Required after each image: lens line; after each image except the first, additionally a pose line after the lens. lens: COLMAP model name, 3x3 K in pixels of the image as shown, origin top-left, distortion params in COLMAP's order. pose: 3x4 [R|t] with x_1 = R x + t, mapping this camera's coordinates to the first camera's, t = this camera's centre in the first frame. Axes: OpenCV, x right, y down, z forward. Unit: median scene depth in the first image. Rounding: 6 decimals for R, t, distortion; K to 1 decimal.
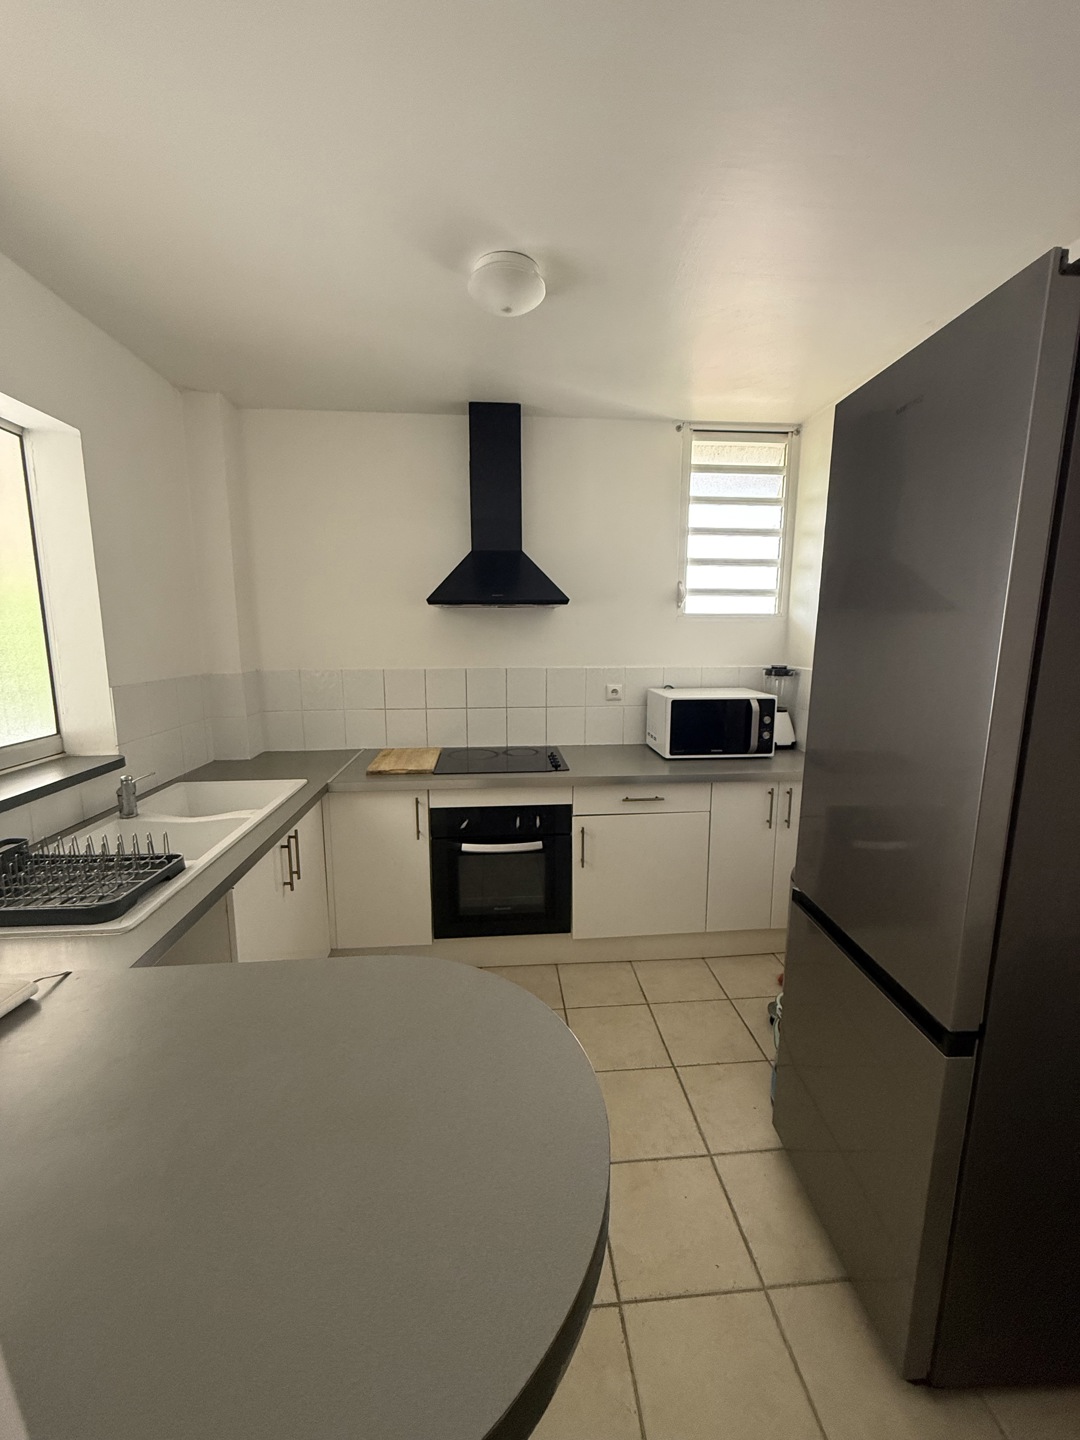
lens RADIAL K [[573.8, 0, 539.1], [0, 573.8, 716.5], [0, 0, 1]] dist [-0.001851, -0.000171]
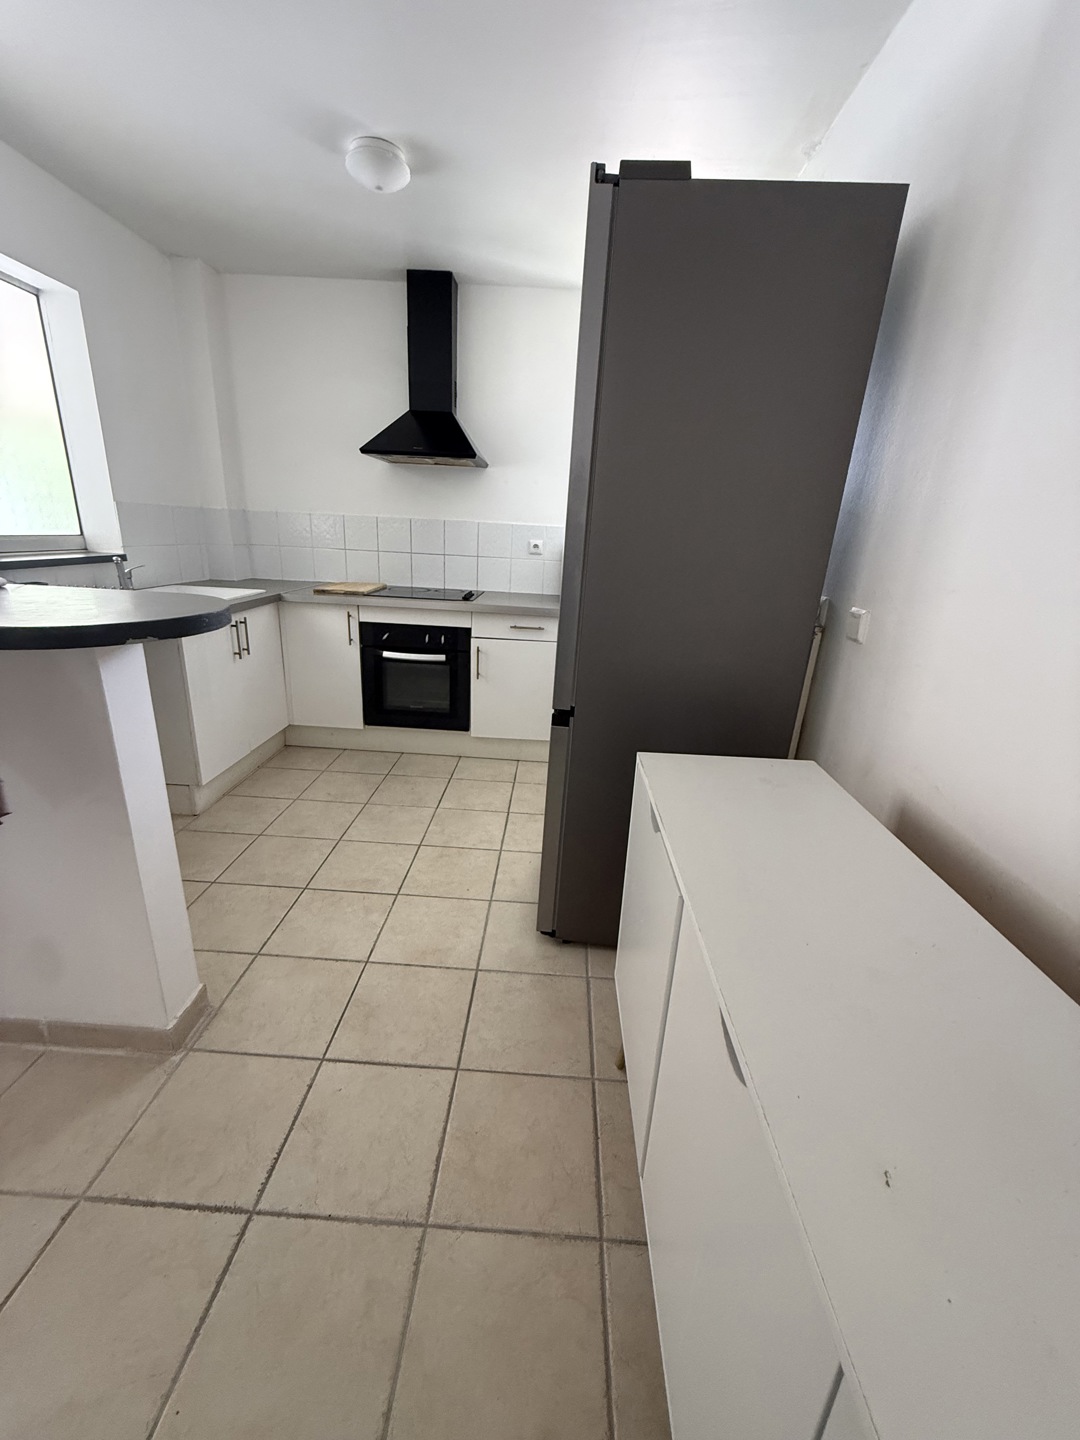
lens RADIAL K [[573.8, 0, 539.1], [0, 573.8, 716.5], [0, 0, 1]] dist [-0.001851, -0.000171]
pose [[0.991524, 0.086285, -0.097135, 0.341148], [-0.069369, 0.983725, 0.165747, 0.125030], [0.109856, -0.157604, 0.981373, -0.241673]]
